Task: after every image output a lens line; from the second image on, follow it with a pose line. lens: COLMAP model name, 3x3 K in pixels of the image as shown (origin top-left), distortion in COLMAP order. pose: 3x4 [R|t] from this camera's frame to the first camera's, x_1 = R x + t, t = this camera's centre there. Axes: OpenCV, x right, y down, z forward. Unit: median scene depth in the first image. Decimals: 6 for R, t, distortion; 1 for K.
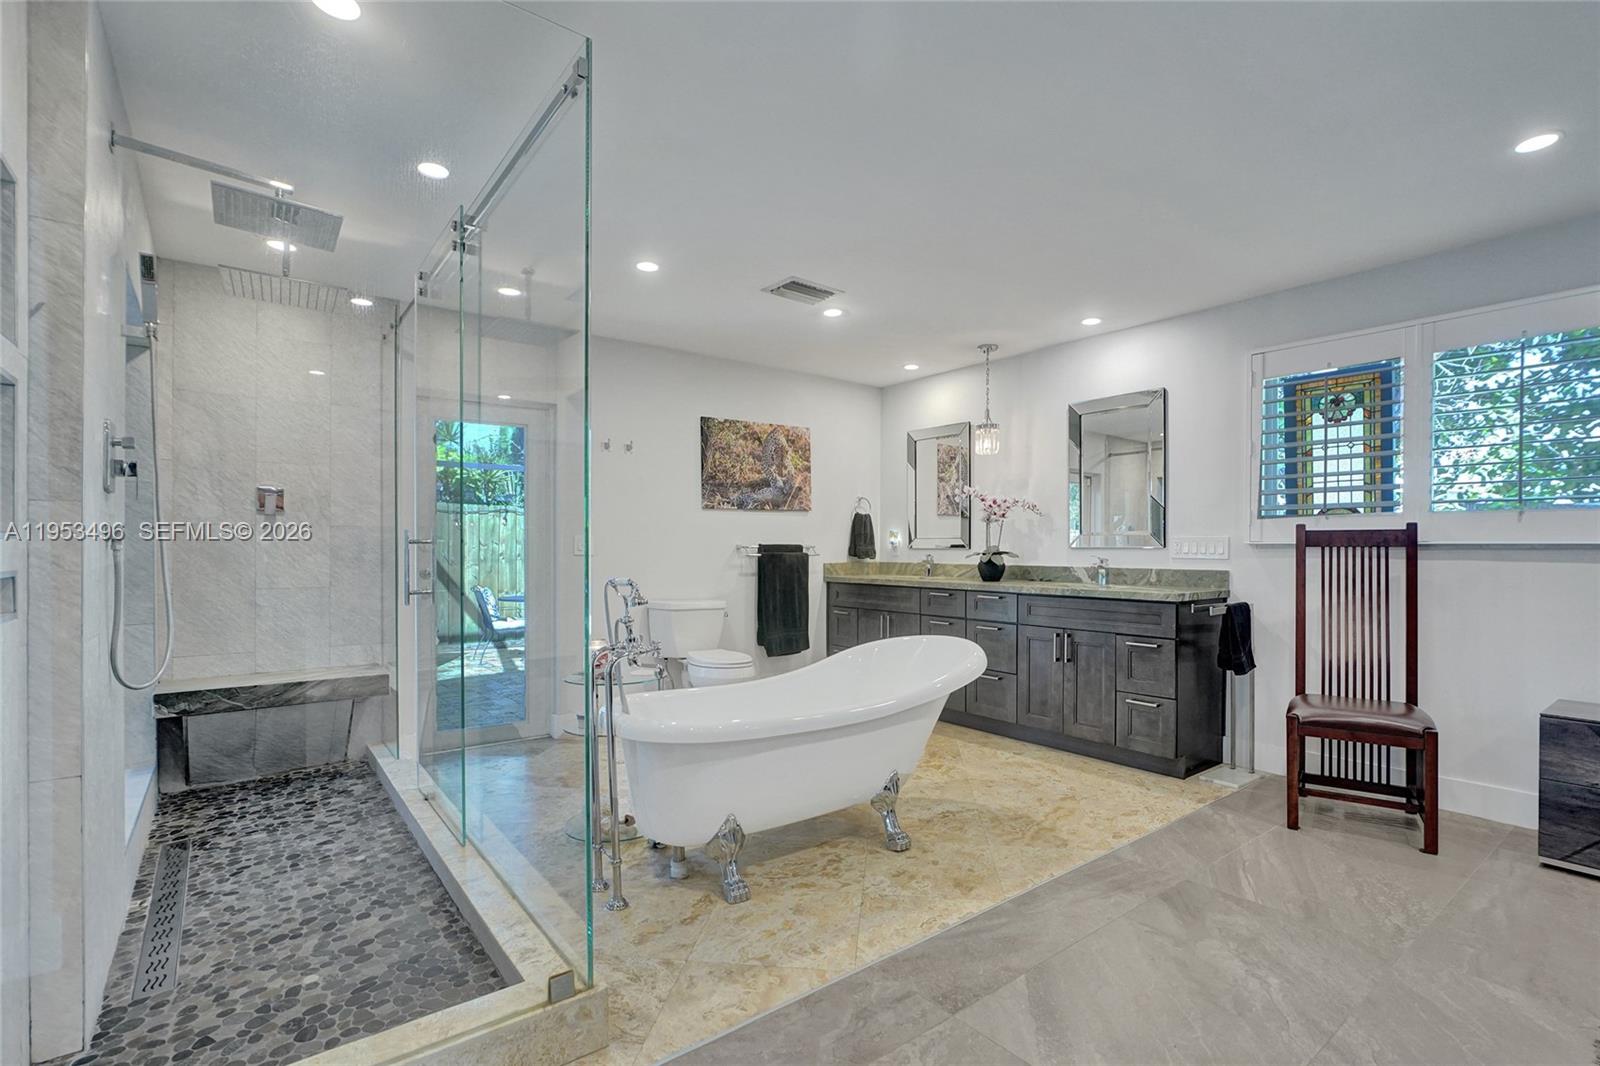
lens RADIAL K [[706.7, 0, 800.8], [0, 706.7, 546.3], [0, 0, 1]] dist [-0.012352, 0.005709]
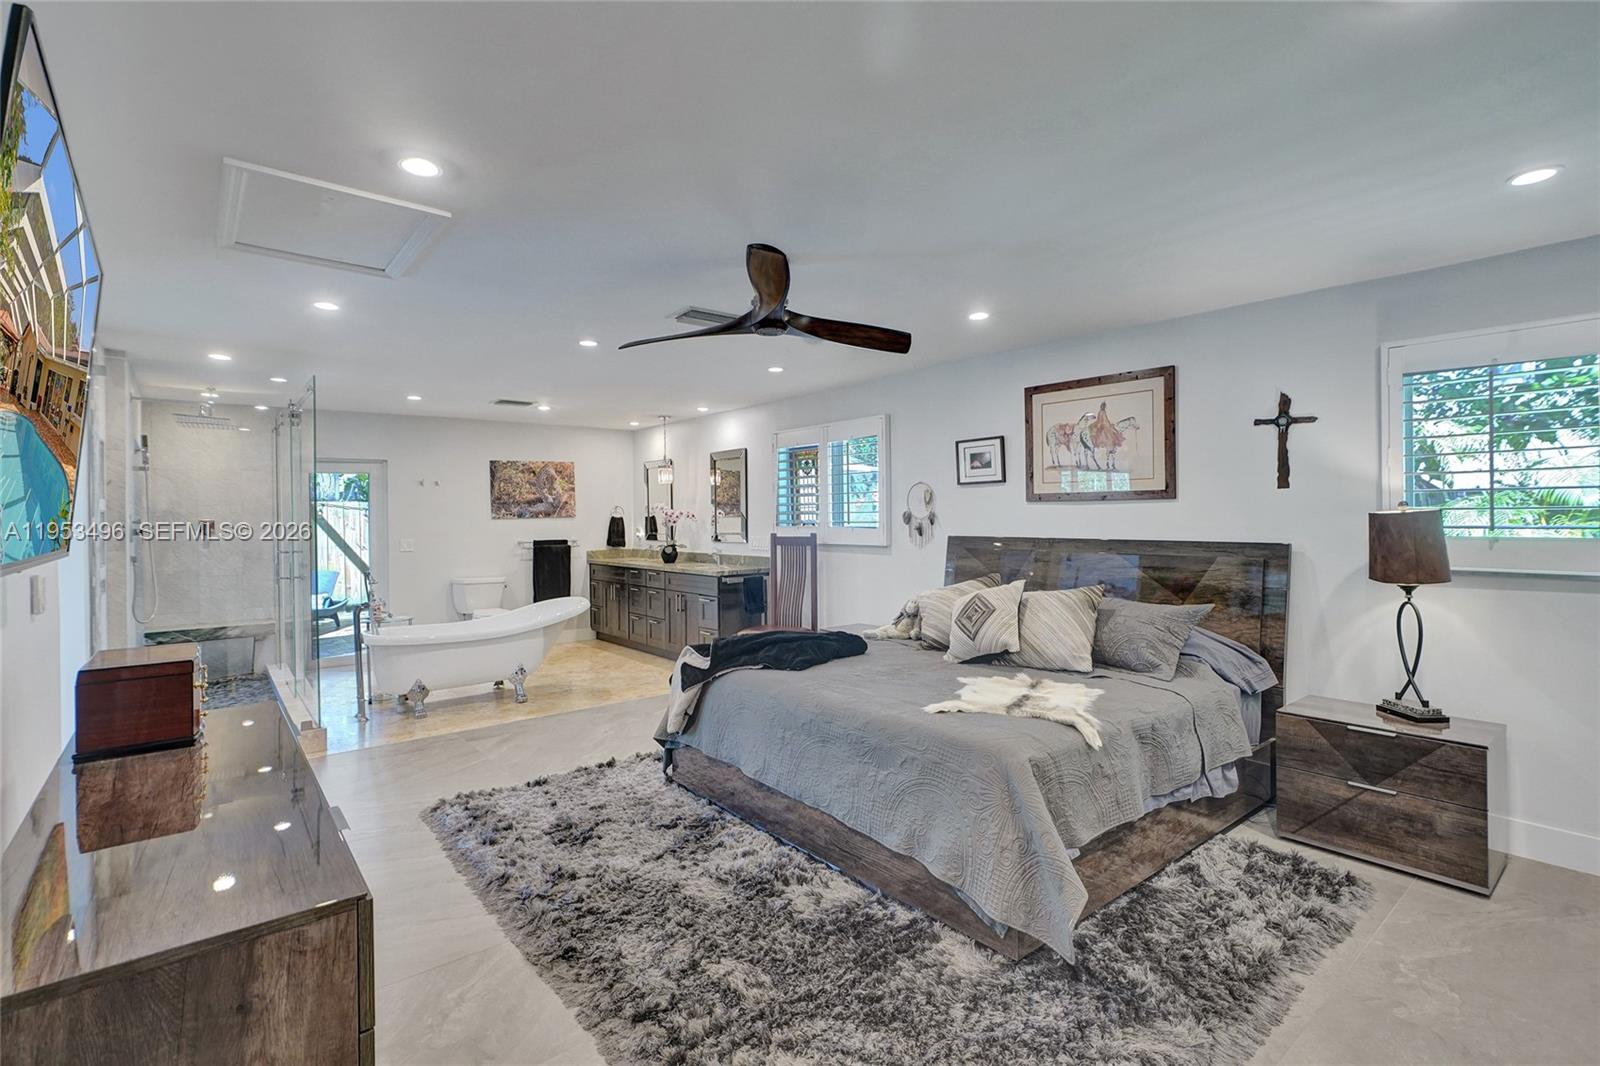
lens RADIAL K [[706.7, 0, 790.3], [0, 706.7, 512.5], [0, 0, 1]] dist [-0.012352, 0.005709]
pose [[0.999613, -0.013227, 0.024466, 0.494484], [0.013247, 0.999912, -0.000688, -0.058925], [-0.024455, 0.001012, 0.999700, -0.593706]]
